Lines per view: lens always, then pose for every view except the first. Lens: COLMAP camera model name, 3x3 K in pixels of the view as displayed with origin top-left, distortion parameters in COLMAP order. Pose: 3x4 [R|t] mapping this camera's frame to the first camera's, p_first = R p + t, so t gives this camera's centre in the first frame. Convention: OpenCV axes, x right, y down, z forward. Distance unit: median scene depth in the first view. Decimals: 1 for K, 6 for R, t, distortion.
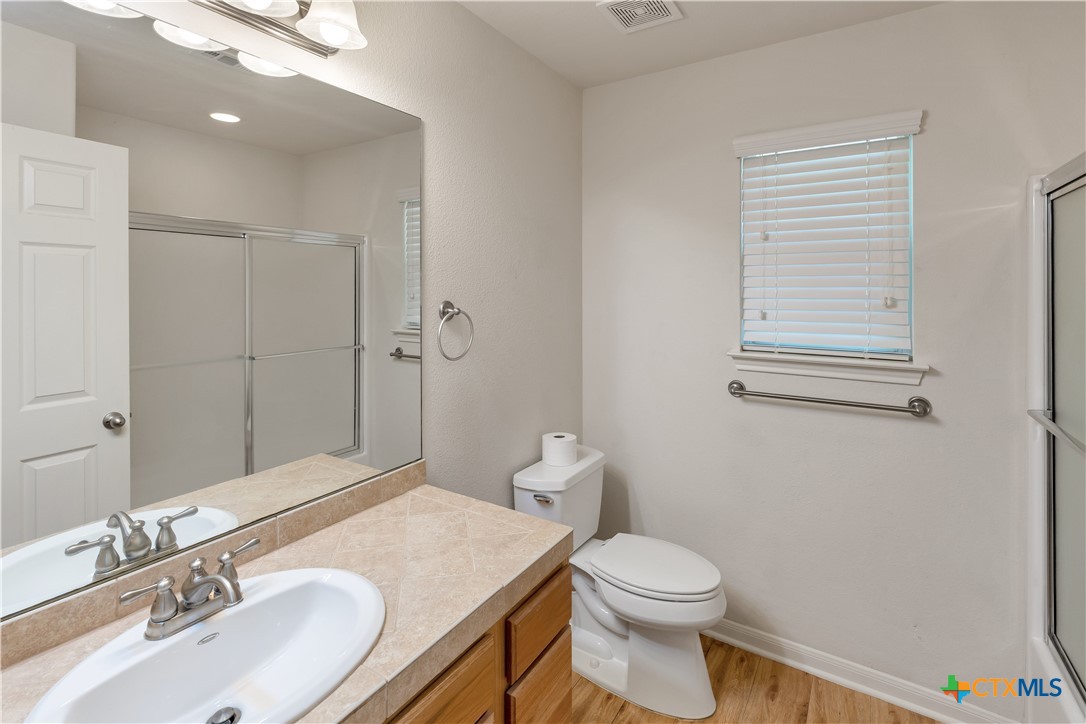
lens RADIAL K [[493.7, 0, 542.0], [0, 493.7, 346.5], [0, 0, 1]] dist [0.000050, 0.000110]
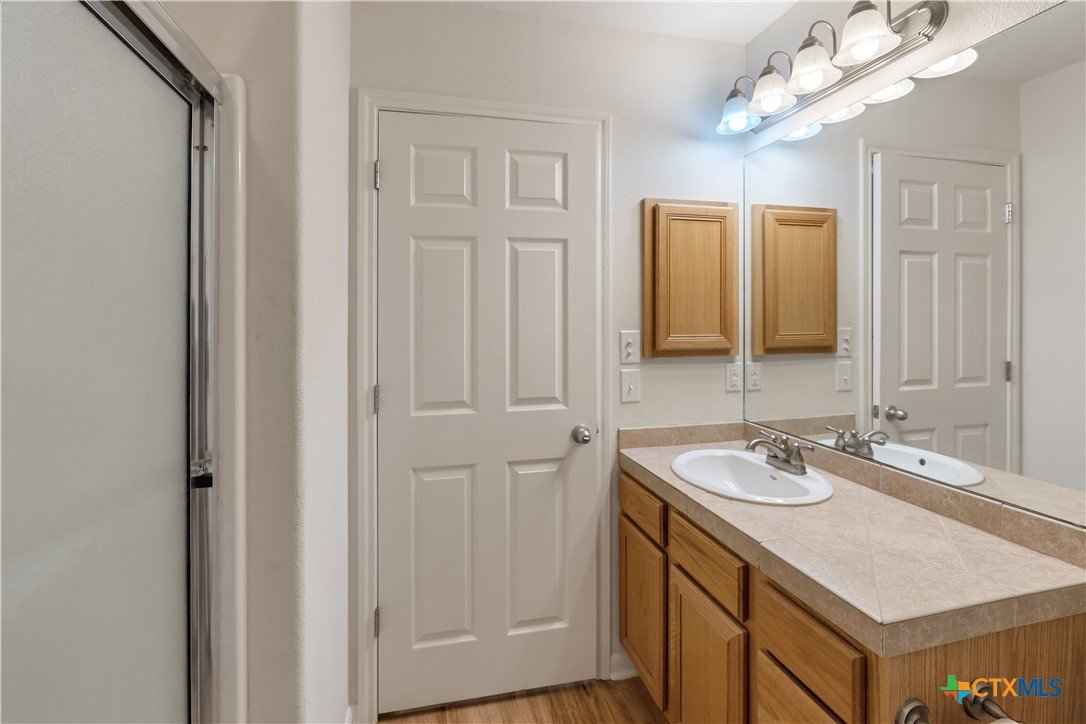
lens RADIAL K [[493.7, 0, 542.0], [0, 493.7, 346.5], [0, 0, 1]] dist [0.000050, 0.000110]
pose [[-0.671845, 0.048642, -0.739093, 0.861636], [-0.087547, 0.985632, 0.144449, -0.033741], [0.735500, 0.161753, -0.657933, 1.116785]]
